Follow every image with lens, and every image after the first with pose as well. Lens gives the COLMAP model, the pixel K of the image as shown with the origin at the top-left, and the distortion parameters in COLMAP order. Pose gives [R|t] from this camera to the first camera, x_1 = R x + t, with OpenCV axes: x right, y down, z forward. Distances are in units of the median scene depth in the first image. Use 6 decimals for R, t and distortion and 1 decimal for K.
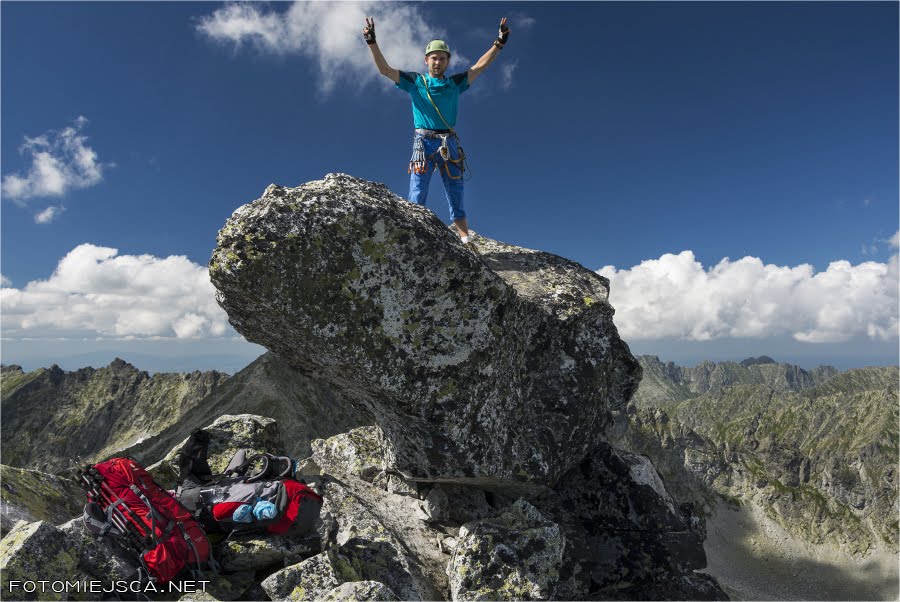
lens RADIAL K [[745.7, 0, 459.8], [0, 745.7, 299.4], [0, 0, 1]] dist [-0.171201, 0.129613]
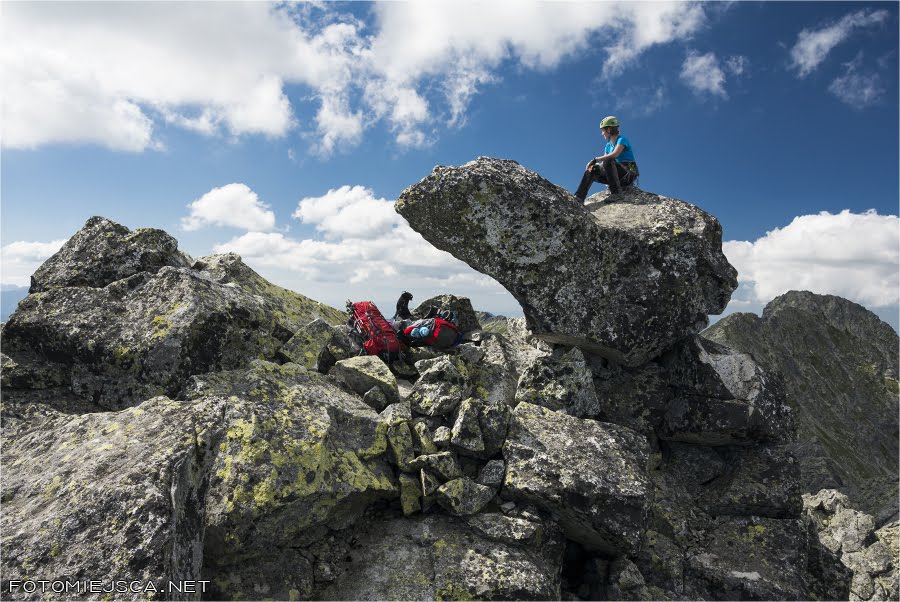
lens RADIAL K [[729.1, 0, 450.0], [0, 729.1, 301.0], [0, 0, 1]] dist [-0.161886, 0.129981]
pose [[0.811775, 0.046925, -0.582081, 0.838838], [-0.014489, 0.998078, 0.060255, 0.077978], [0.583790, -0.040480, 0.810895, -0.502011]]
